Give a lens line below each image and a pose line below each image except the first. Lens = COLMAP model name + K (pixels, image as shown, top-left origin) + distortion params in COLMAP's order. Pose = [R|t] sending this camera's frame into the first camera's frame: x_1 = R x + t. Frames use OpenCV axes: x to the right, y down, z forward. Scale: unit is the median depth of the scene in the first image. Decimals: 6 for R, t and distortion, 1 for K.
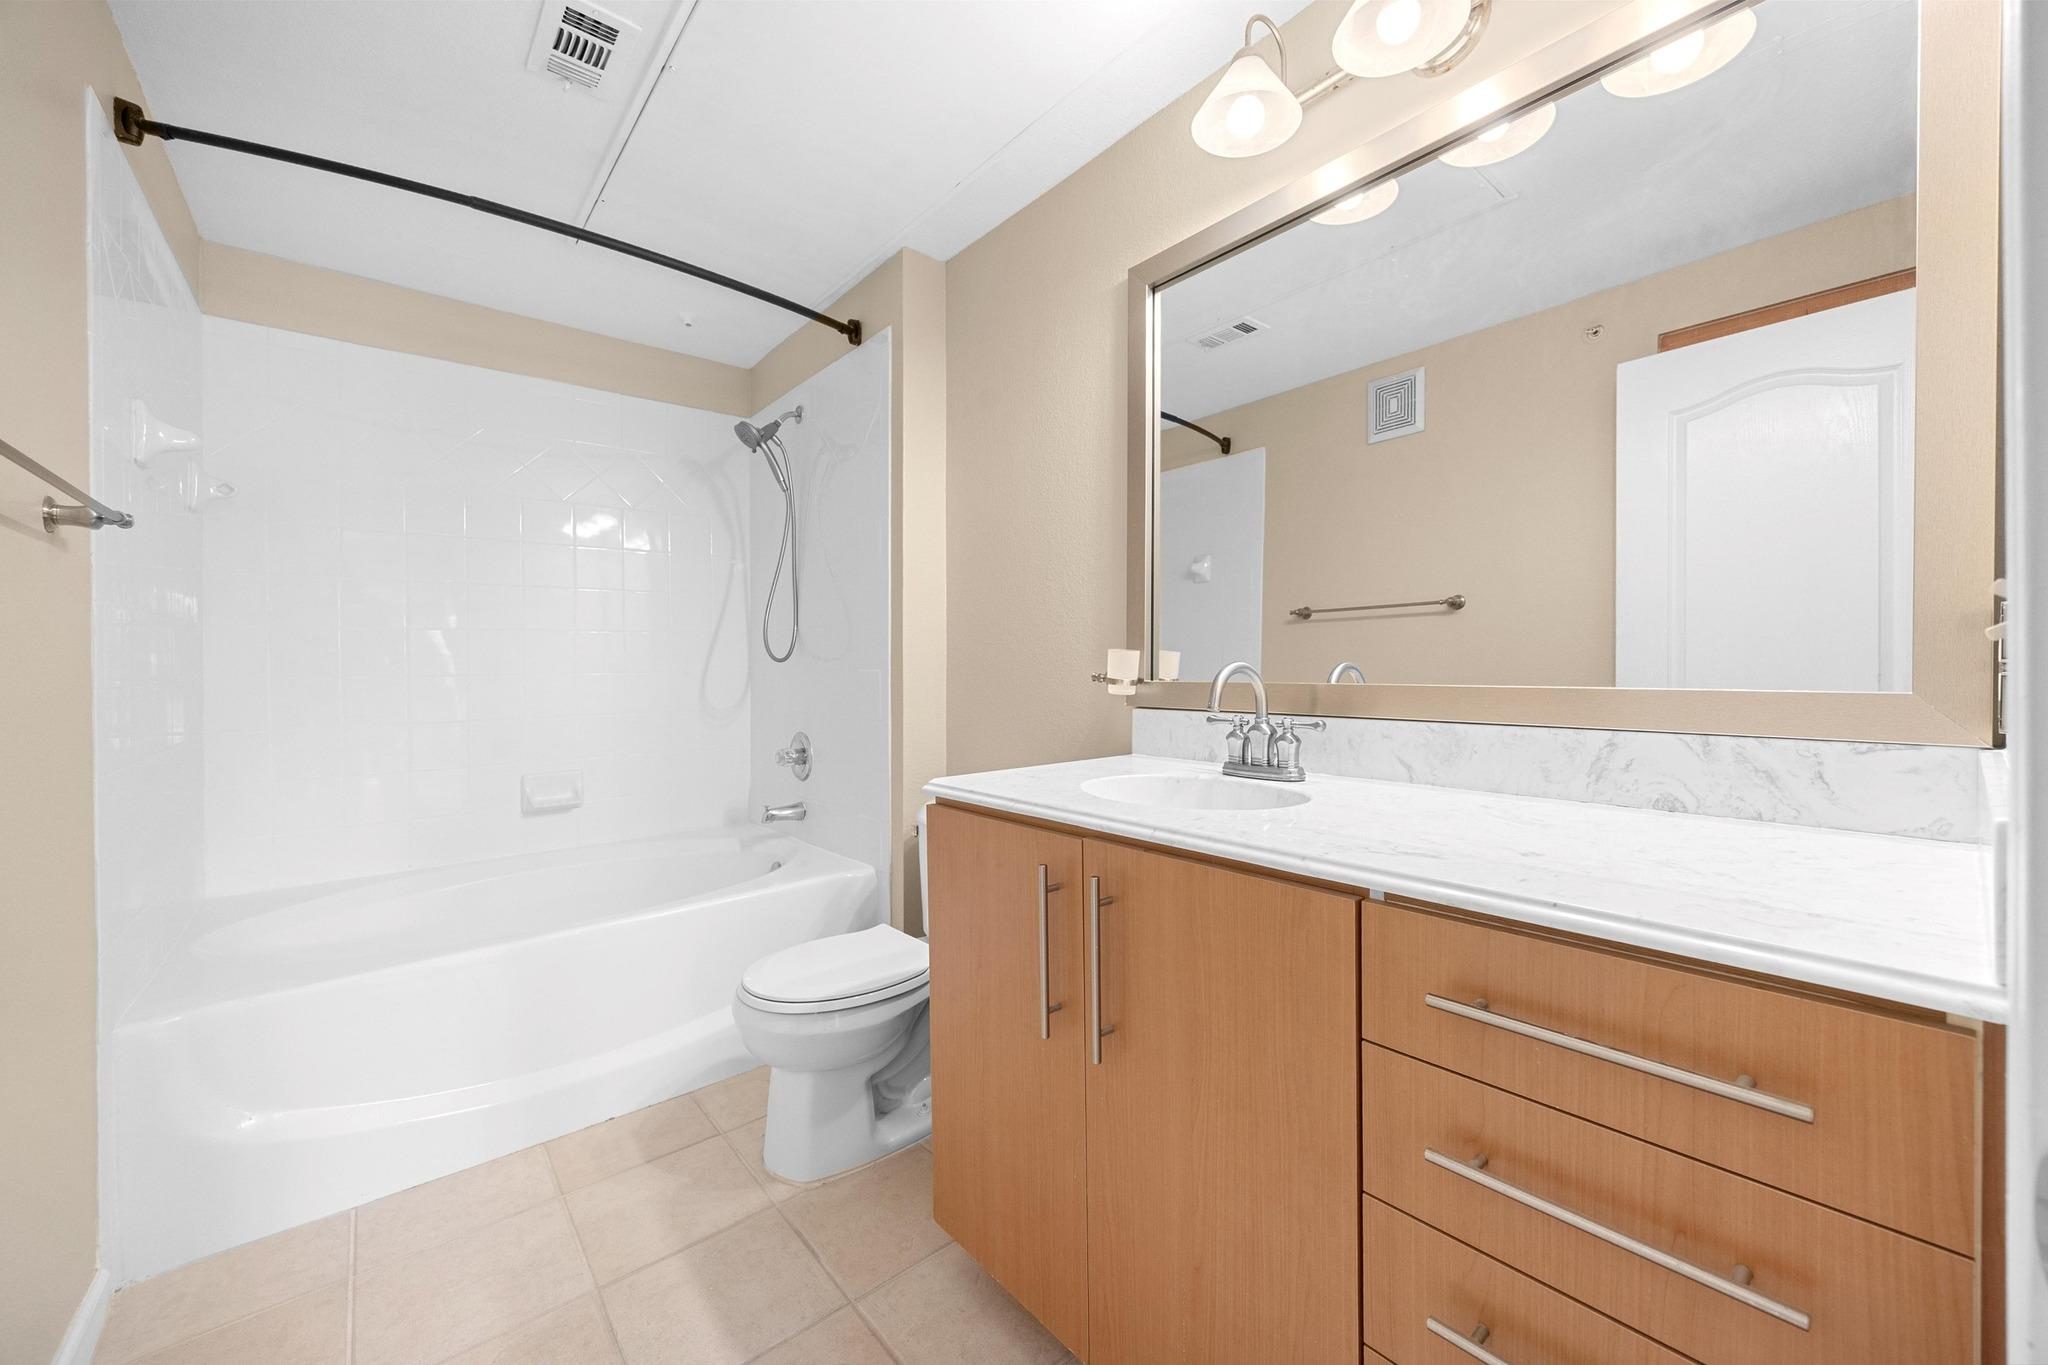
lens RADIAL K [[781.0, 0, 1025.5], [0, 781.0, 675.2], [0, 0, 1]] dist [0.001924, 0.000228]
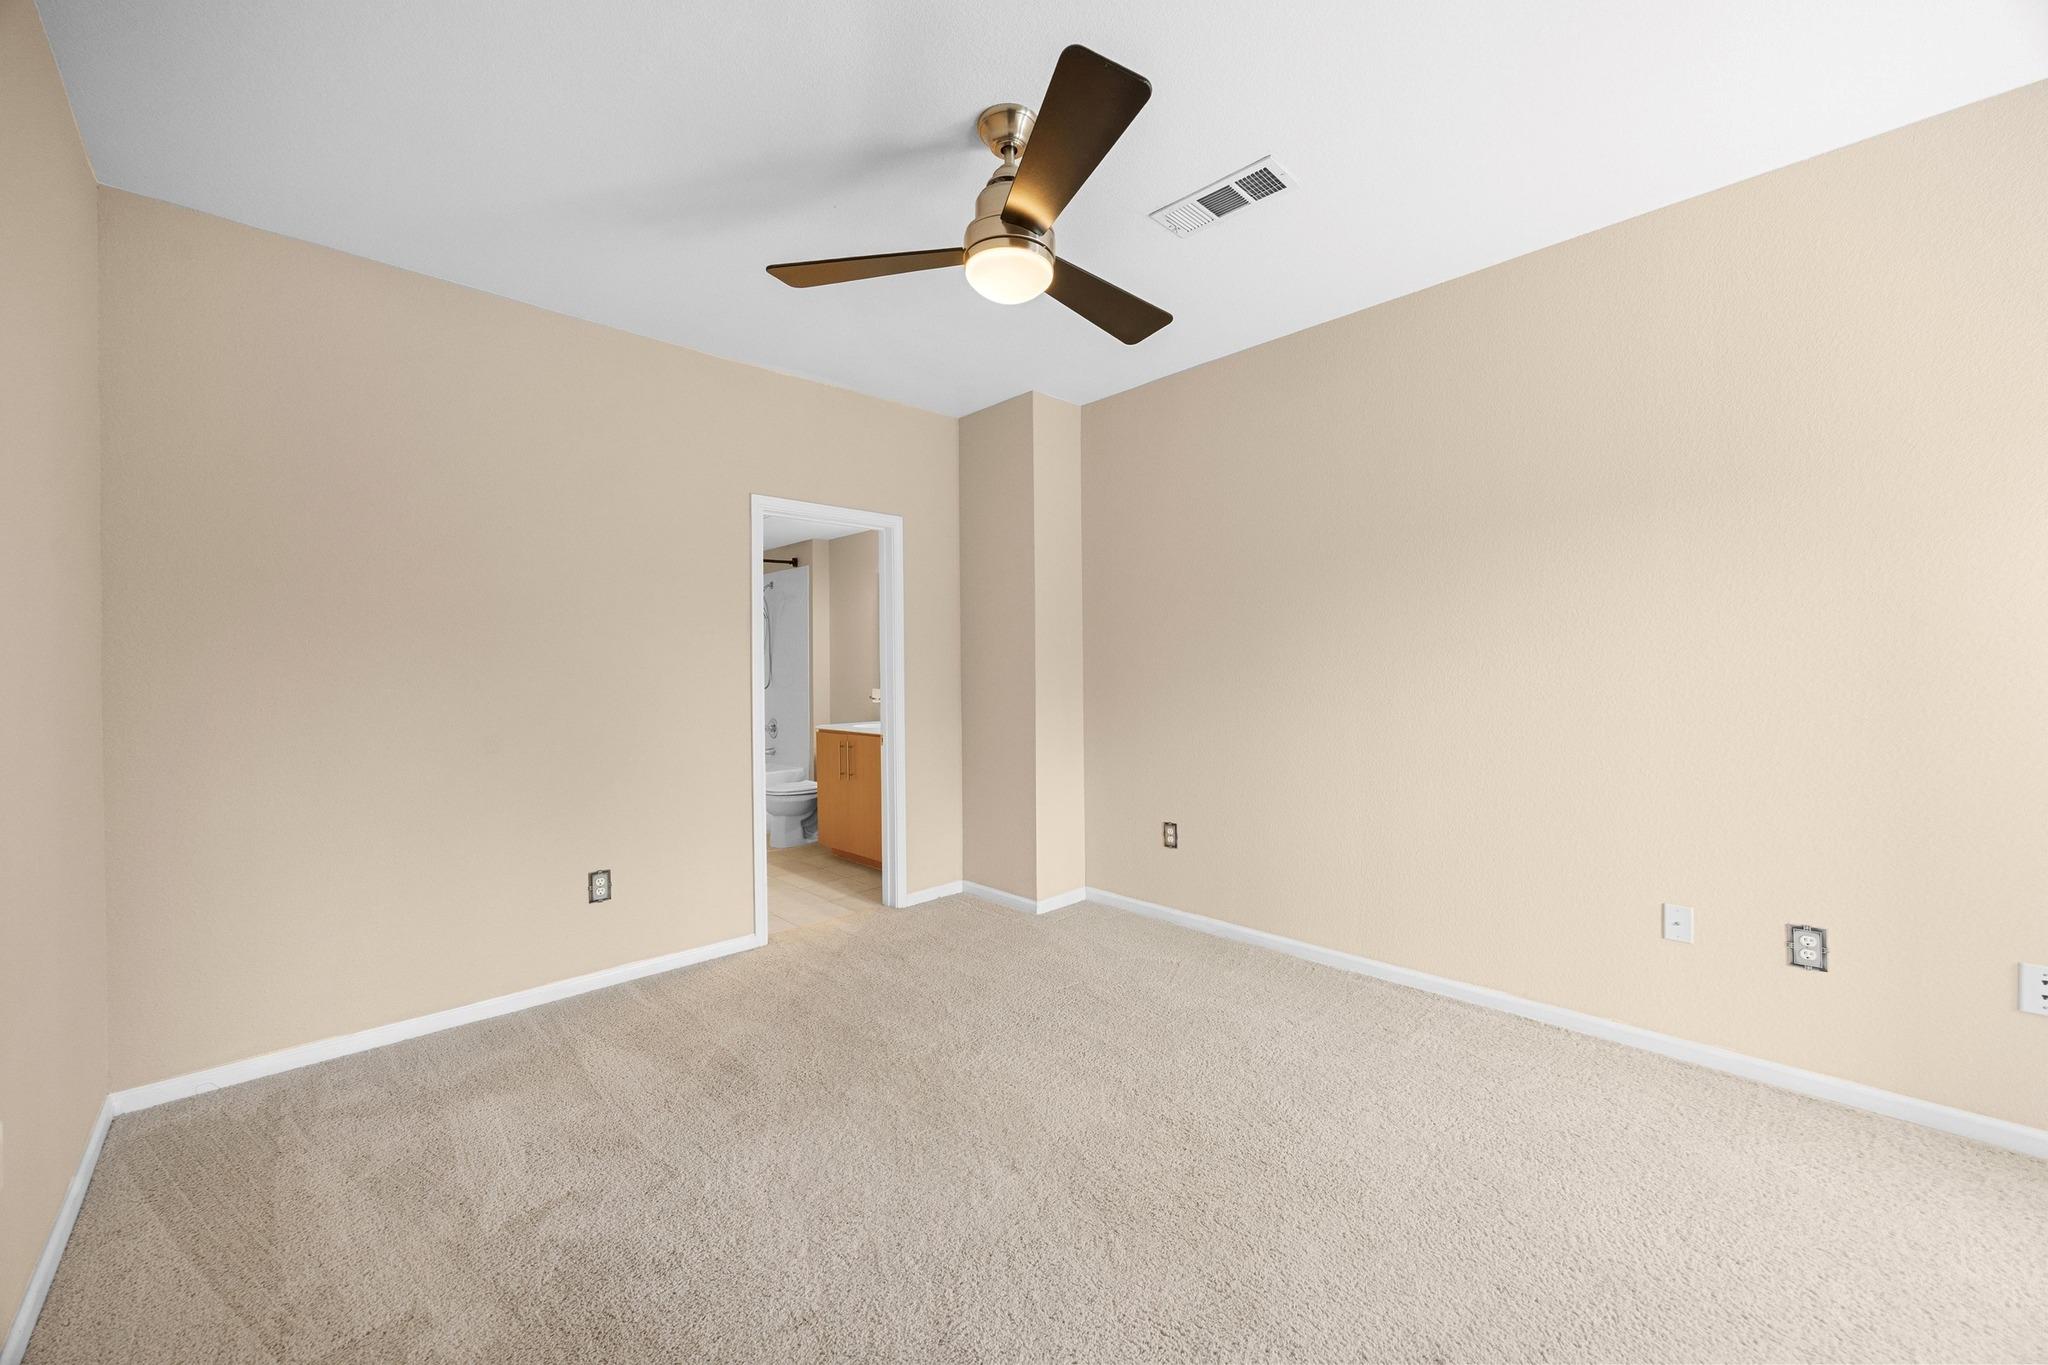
lens RADIAL K [[781.0, 0, 1025.5], [0, 781.0, 675.2], [0, 0, 1]] dist [0.001924, 0.000228]
pose [[0.997096, -0.005991, 0.075924, 0.467906], [0.006553, 0.999953, -0.007156, -0.058794], [-0.075877, 0.007633, 0.997088, -2.223660]]
